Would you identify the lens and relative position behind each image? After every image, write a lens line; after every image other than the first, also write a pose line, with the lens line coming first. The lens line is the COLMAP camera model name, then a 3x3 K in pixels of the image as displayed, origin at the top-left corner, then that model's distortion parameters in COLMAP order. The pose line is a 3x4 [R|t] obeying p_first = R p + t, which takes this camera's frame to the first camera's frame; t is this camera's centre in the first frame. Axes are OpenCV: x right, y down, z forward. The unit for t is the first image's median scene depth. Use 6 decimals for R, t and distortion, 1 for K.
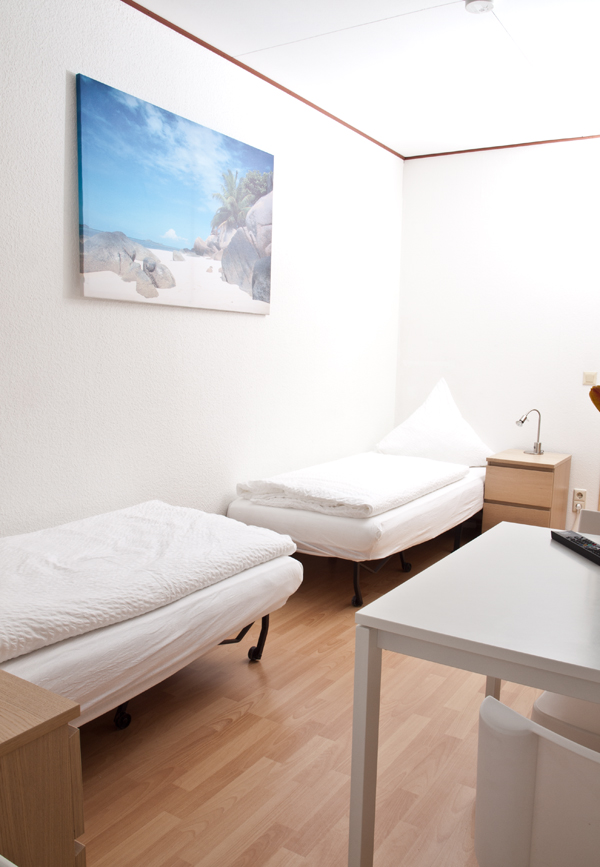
lens RADIAL K [[719.5, 0, 300.4], [0, 719.5, 430.2], [0, 0, 1]] dist [-0.044260, 0.018477]
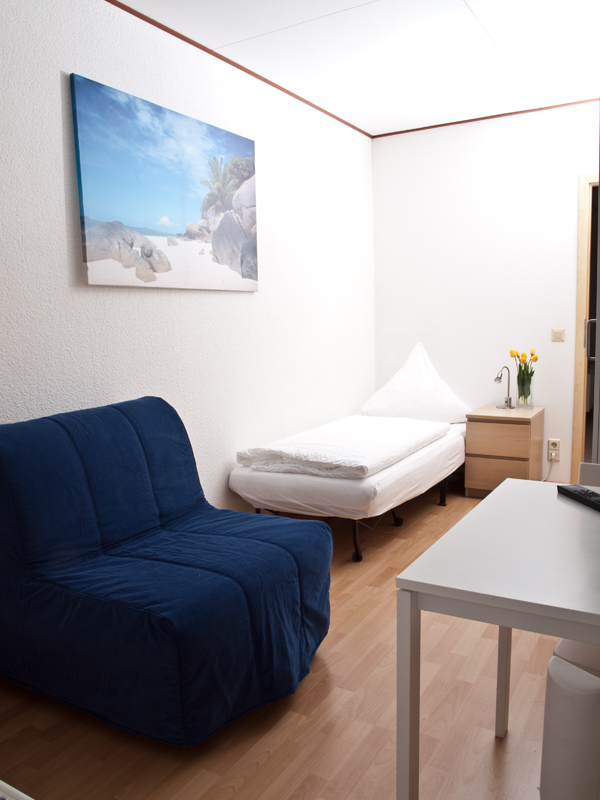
lens RADIAL K [[671.7, 0, 277.1], [0, 671.7, 400.6], [0, 0, 1]] dist [-0.041901, 0.014106]
pose [[0.998560, -0.053526, 0.003534, -0.031794], [0.053494, 0.998532, 0.008449, -0.007917], [-0.003981, -0.008248, 0.999958, 0.009126]]
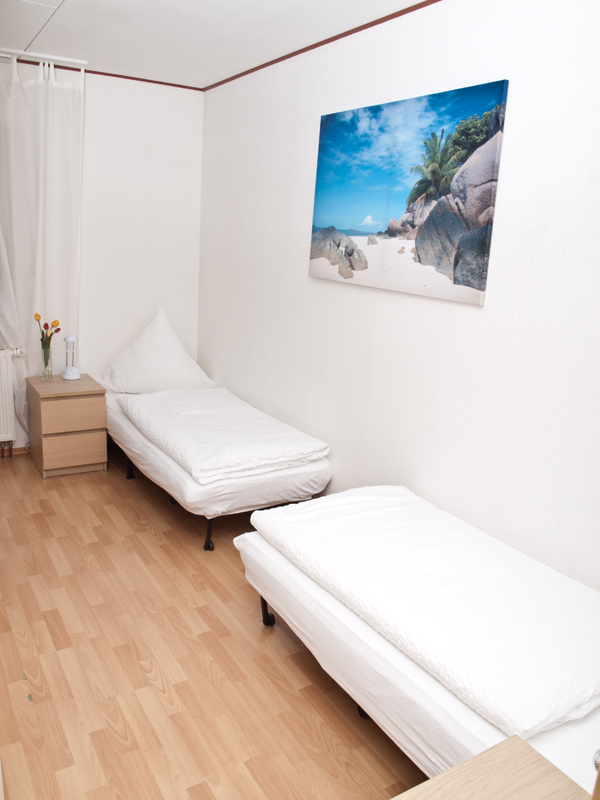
lens RADIAL K [[671.7, 0, 298.1], [0, 671.7, 400.3], [0, 0, 1]] dist [-0.041901, 0.014106]
pose [[-0.448999, 0.168303, -0.877538, 0.781009], [-0.169572, 0.948203, 0.268619, -0.262692], [0.877294, 0.269416, -0.397203, 1.346333]]
